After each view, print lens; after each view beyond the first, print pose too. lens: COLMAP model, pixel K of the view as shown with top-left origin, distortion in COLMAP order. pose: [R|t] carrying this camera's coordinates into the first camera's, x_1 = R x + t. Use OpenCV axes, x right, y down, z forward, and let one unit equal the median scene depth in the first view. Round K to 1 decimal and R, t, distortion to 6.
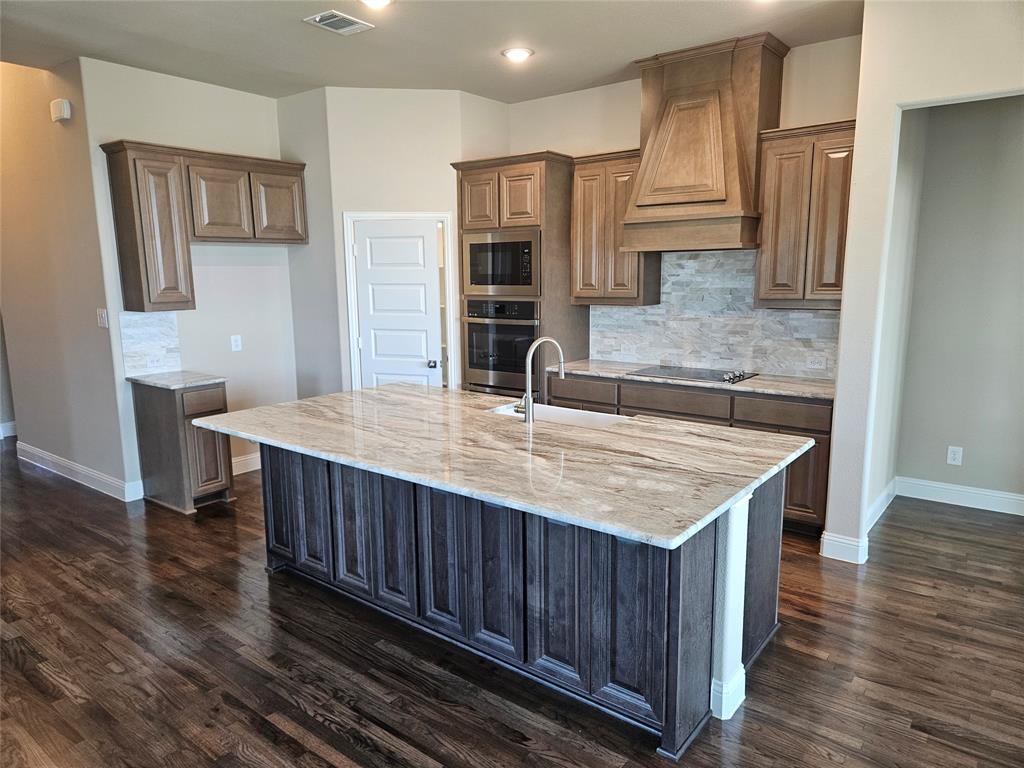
lens RADIAL K [[683.4, 0, 507.7], [0, 683.4, 379.7], [0, 0, 1]] dist [0.070387, -0.059079]
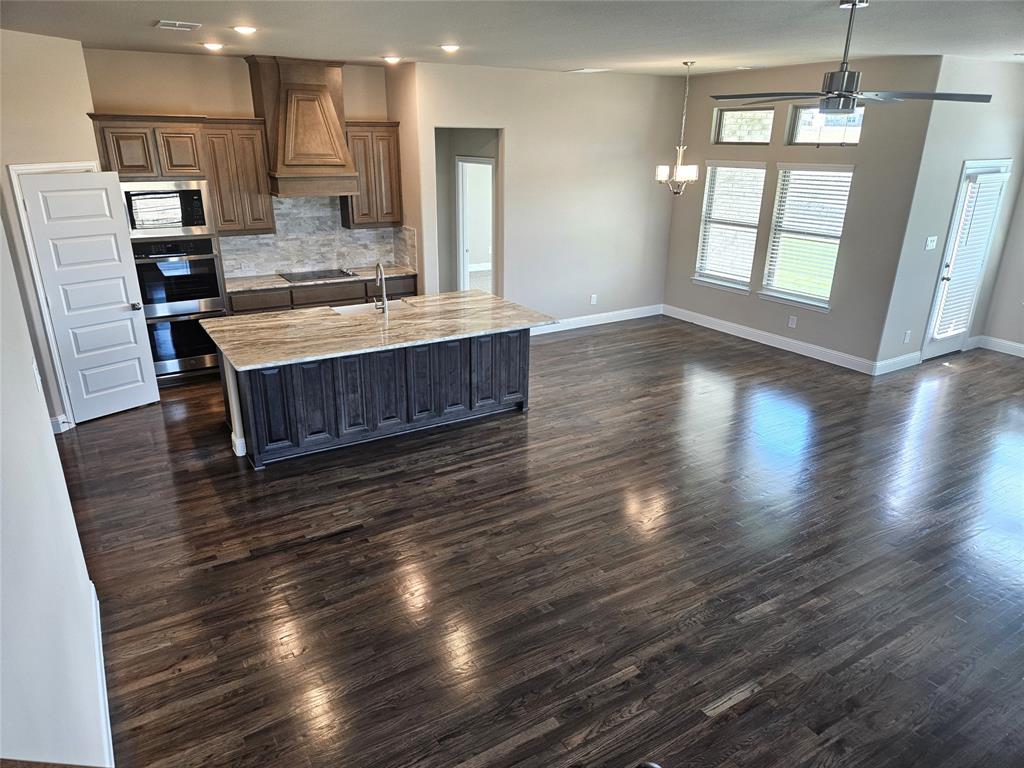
lens RADIAL K [[683.4, 0, 503.4], [0, 683.4, 375.5], [0, 0, 1]] dist [0.070387, -0.059079]
pose [[0.349299, -0.293956, 0.889708, -1.011750], [0.138216, 0.955294, 0.261362, -0.138015], [-0.926761, 0.031678, 0.374313, 0.043386]]
